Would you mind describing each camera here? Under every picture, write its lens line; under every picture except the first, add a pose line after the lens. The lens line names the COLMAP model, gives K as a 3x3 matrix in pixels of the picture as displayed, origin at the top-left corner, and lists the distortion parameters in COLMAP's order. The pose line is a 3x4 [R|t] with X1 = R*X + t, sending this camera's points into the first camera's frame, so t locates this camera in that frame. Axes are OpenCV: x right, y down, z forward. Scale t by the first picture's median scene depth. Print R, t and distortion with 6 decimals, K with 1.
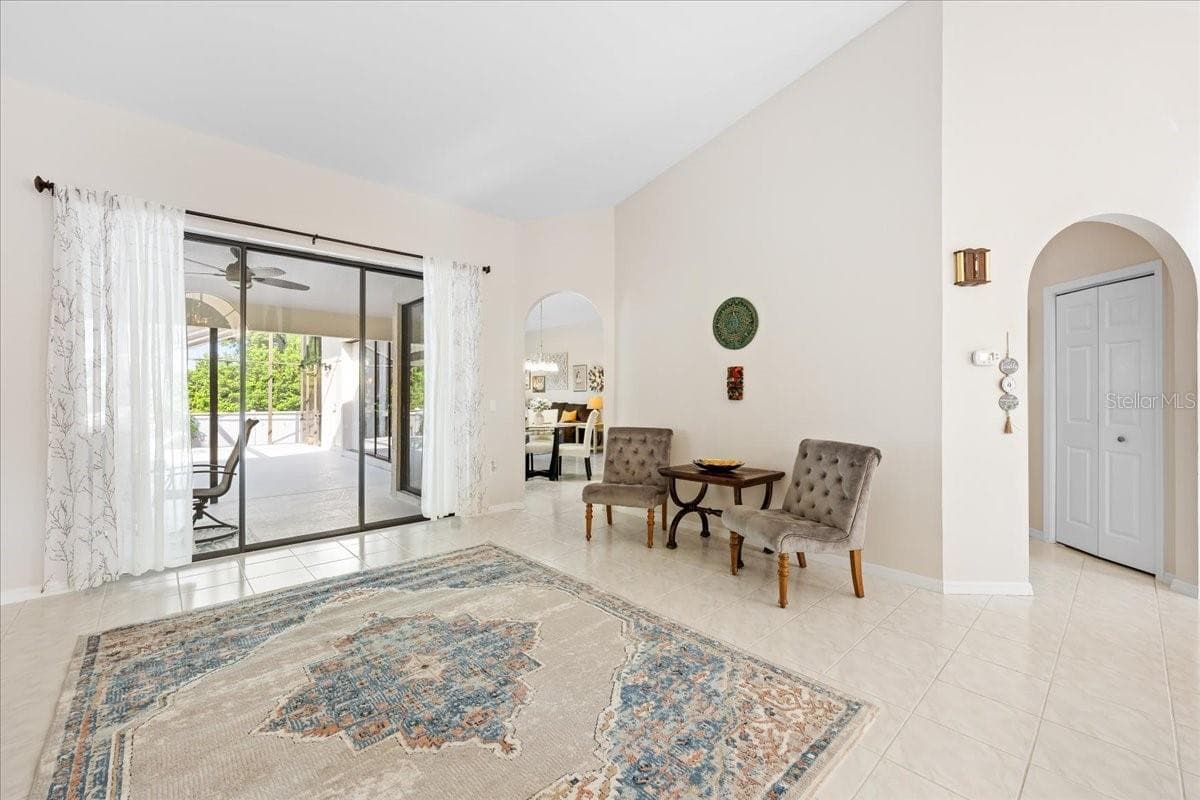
lens RADIAL K [[493.0, 0, 586.7], [0, 493.0, 399.5], [0, 0, 1]] dist [-0.002568, -0.000307]
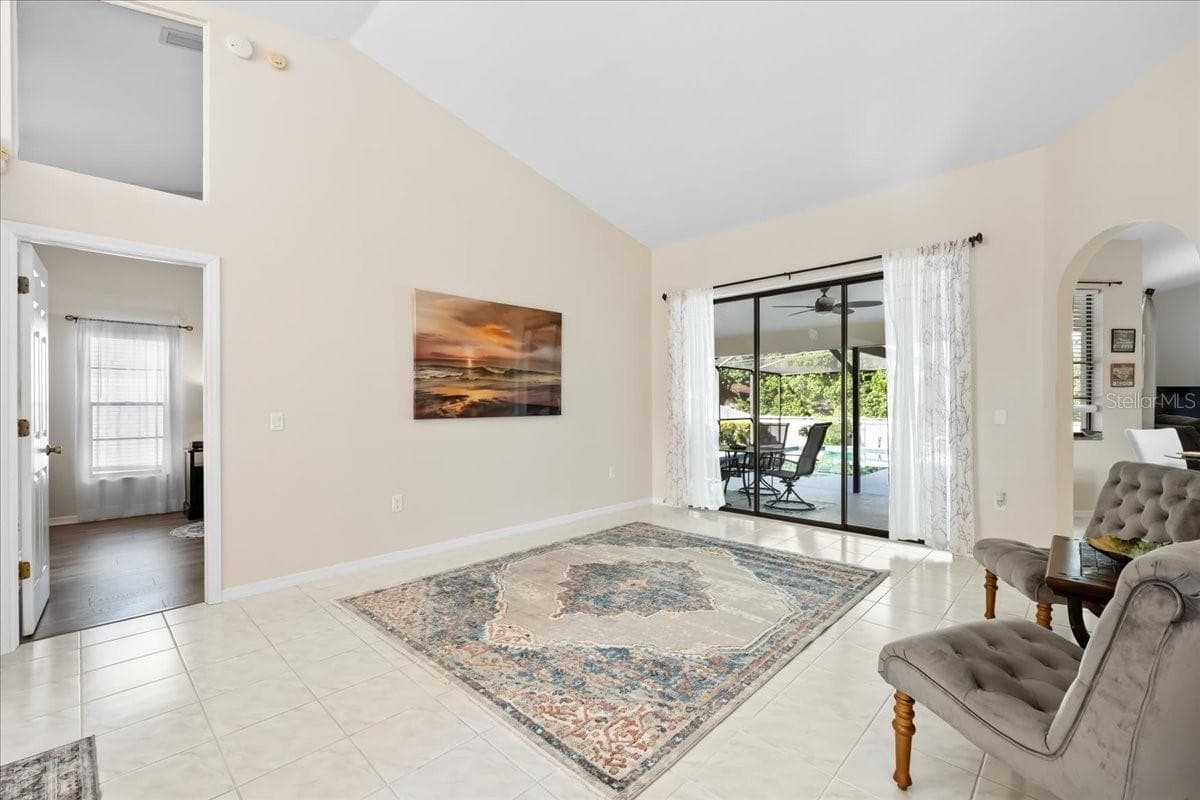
lens RADIAL K [[493.0, 0, 586.7], [0, 493.0, 399.5], [0, 0, 1]] dist [-0.002568, -0.000307]
pose [[0.063021, -0.007312, -0.997985, 0.996566], [-0.008115, 0.999936, -0.007839, -0.004160], [0.997979, 0.008593, 0.062957, 0.656860]]
